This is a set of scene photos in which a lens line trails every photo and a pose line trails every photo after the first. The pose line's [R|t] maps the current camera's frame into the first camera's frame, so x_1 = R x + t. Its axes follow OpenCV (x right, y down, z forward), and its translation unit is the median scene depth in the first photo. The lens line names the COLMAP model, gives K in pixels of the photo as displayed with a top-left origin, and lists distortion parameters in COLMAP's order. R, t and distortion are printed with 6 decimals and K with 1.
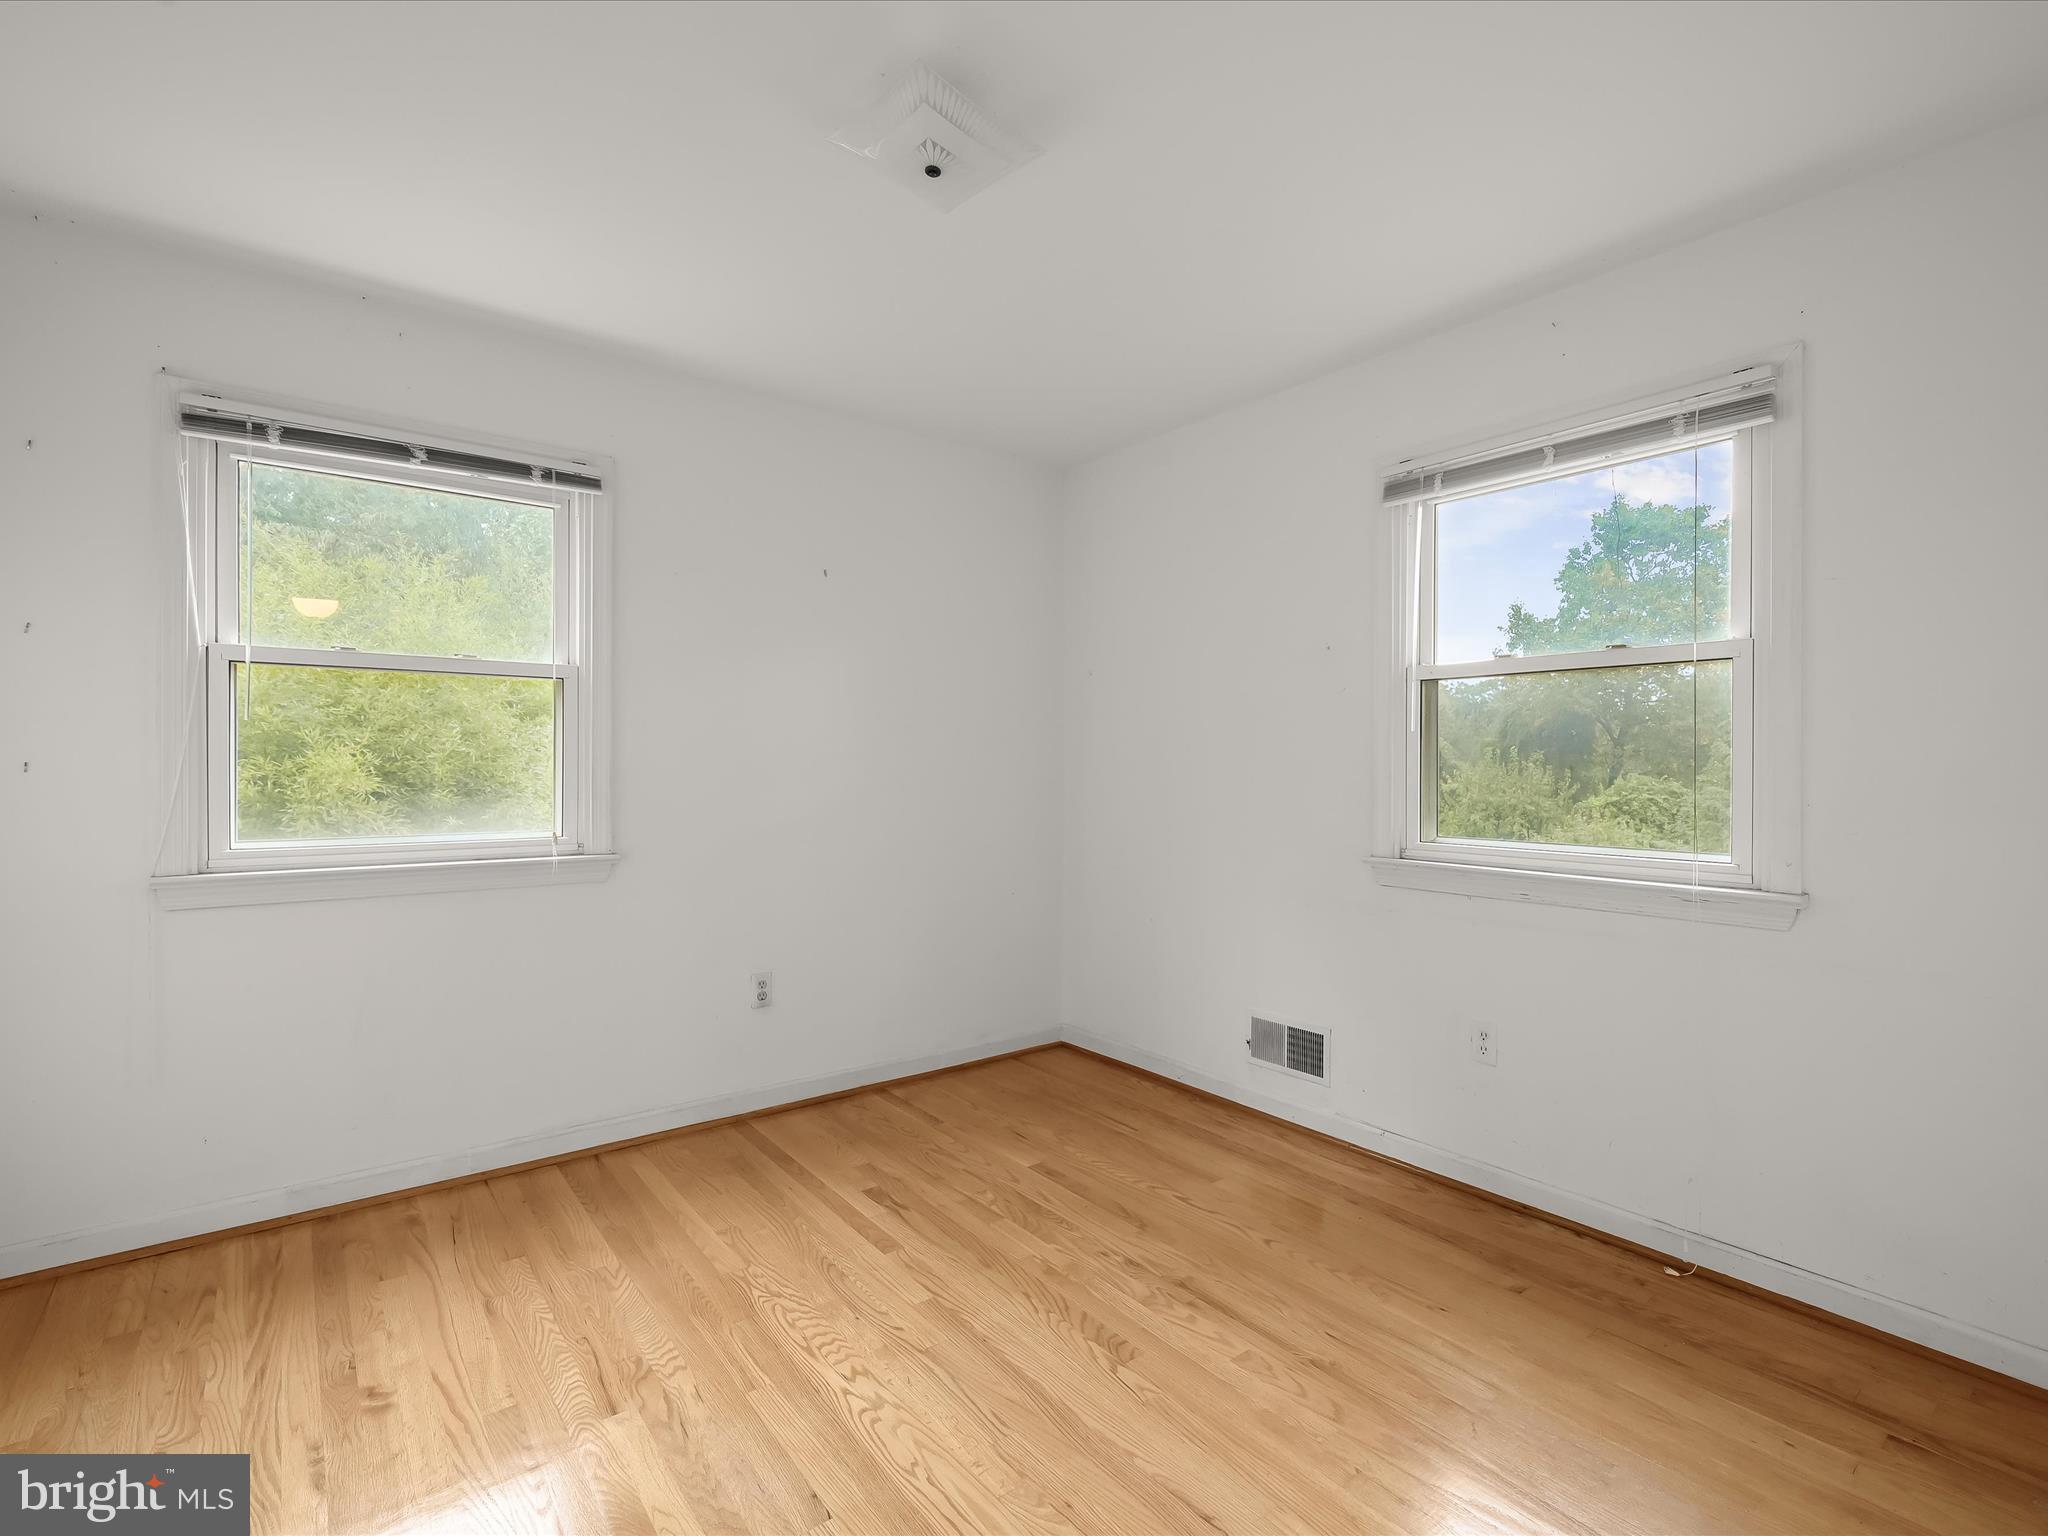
lens RADIAL K [[965.2, 0, 1024.9], [0, 965.2, 761.9], [0, 0, 1]] dist [0.002161, 0.000176]
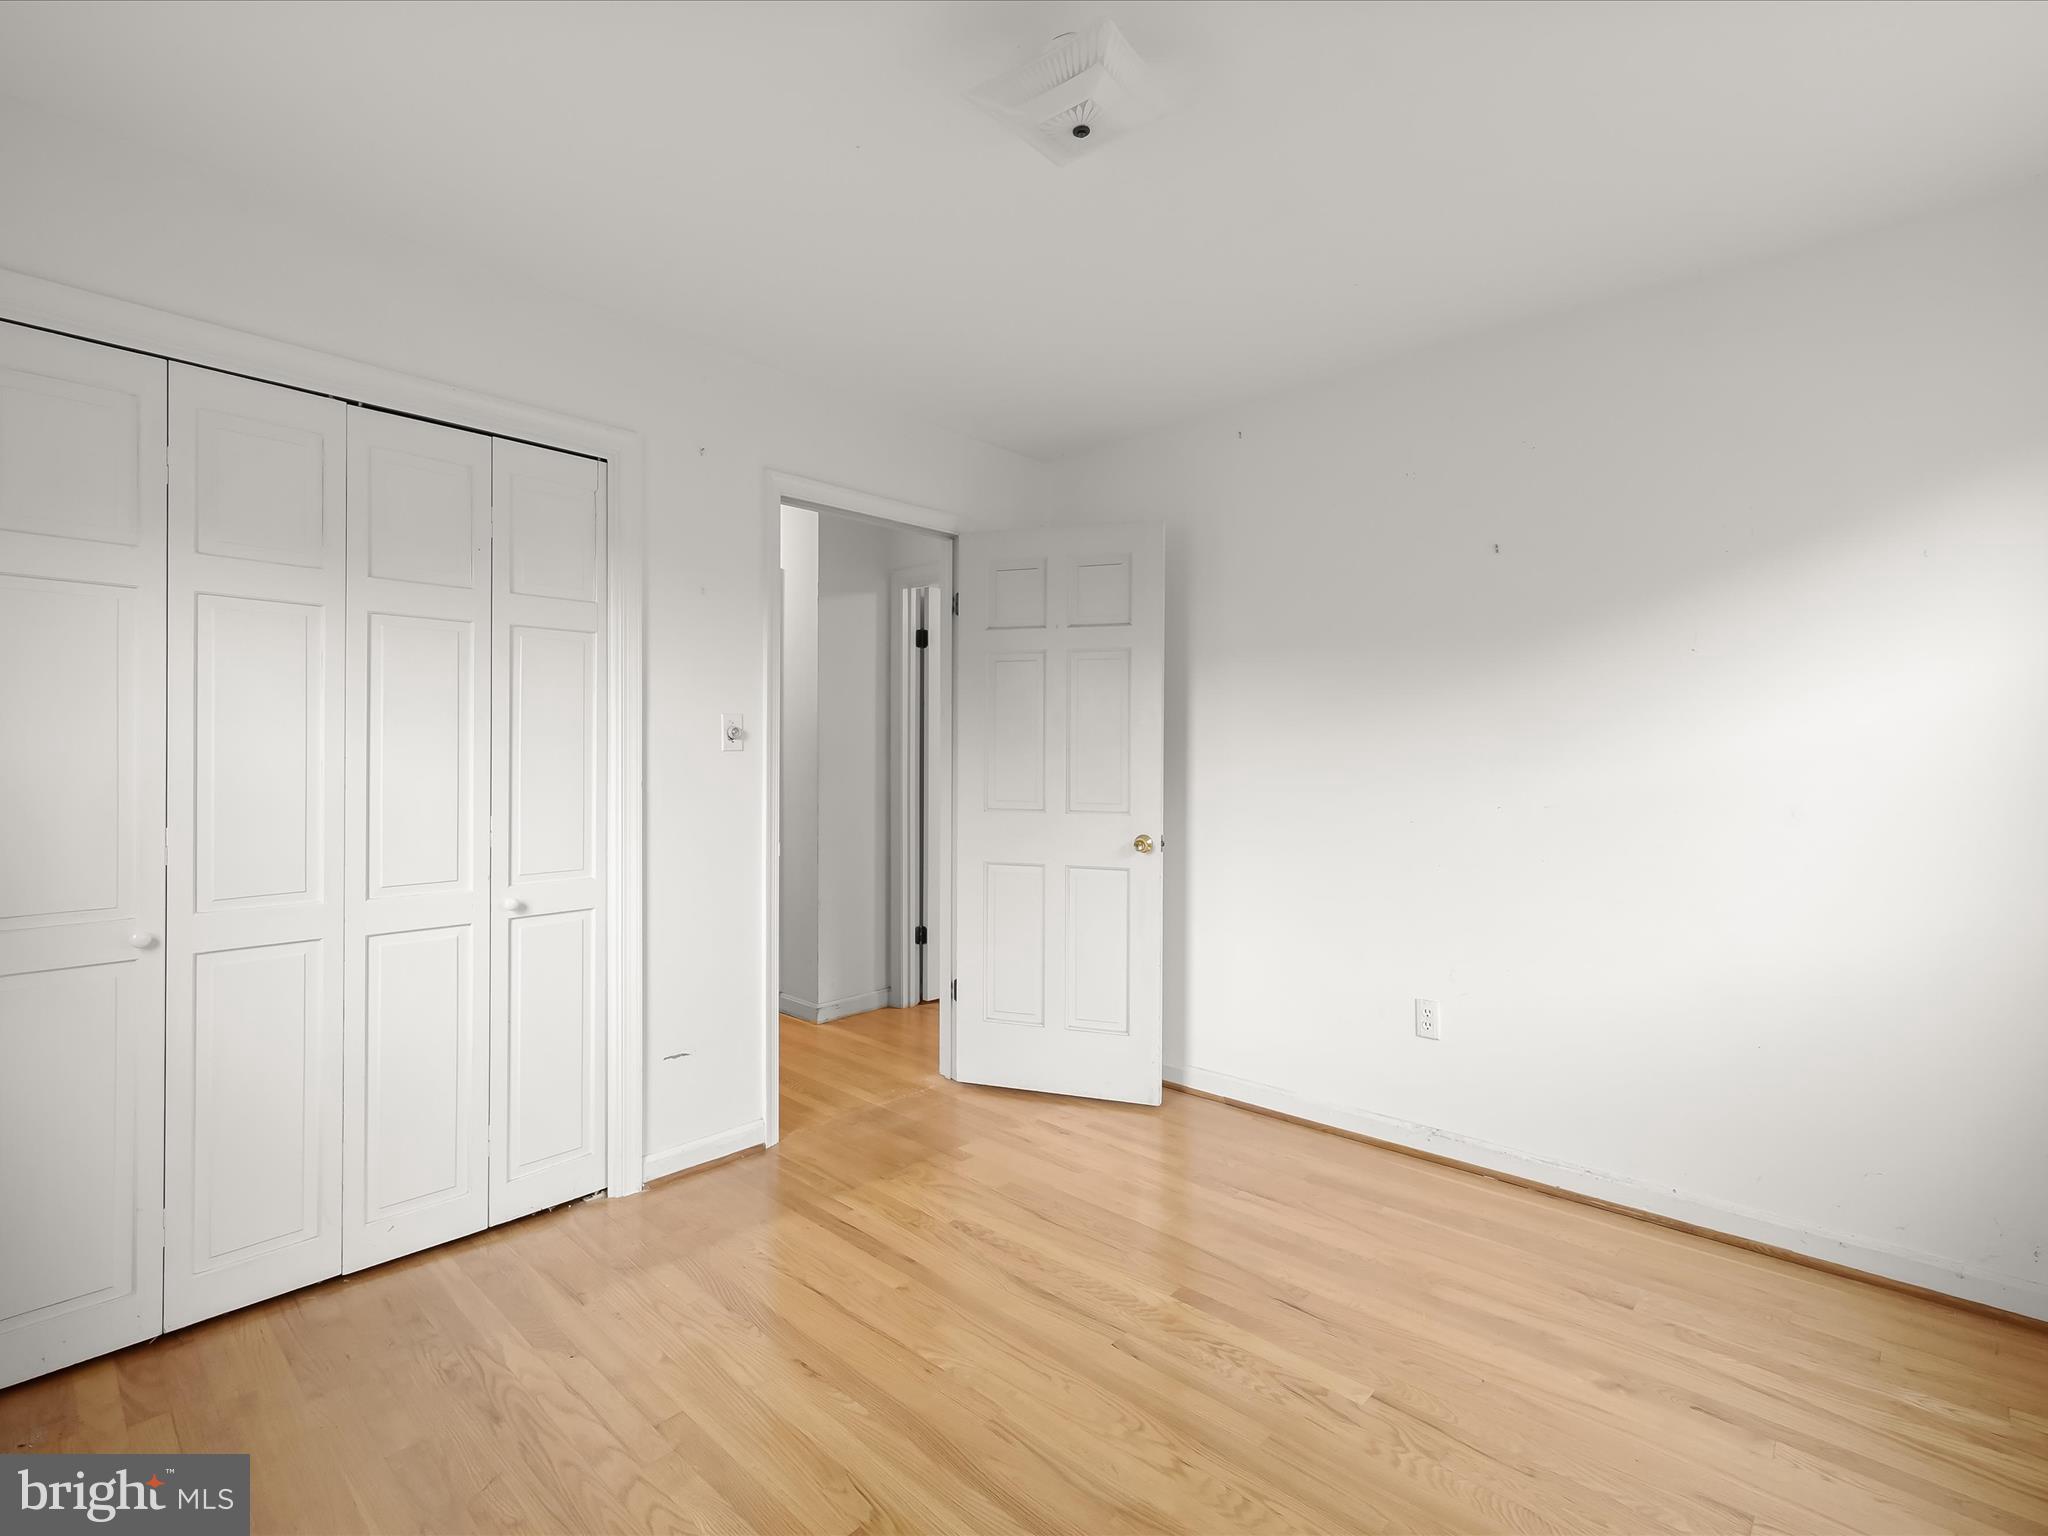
lens RADIAL K [[965.2, 0, 1024.9], [0, 965.2, 761.9], [0, 0, 1]] dist [0.002161, 0.000176]
pose [[-0.987508, -0.004216, -0.157510, 0.105290], [-0.004628, 0.999987, 0.002253, -0.002108], [0.157498, 0.002954, -0.987515, 1.945540]]
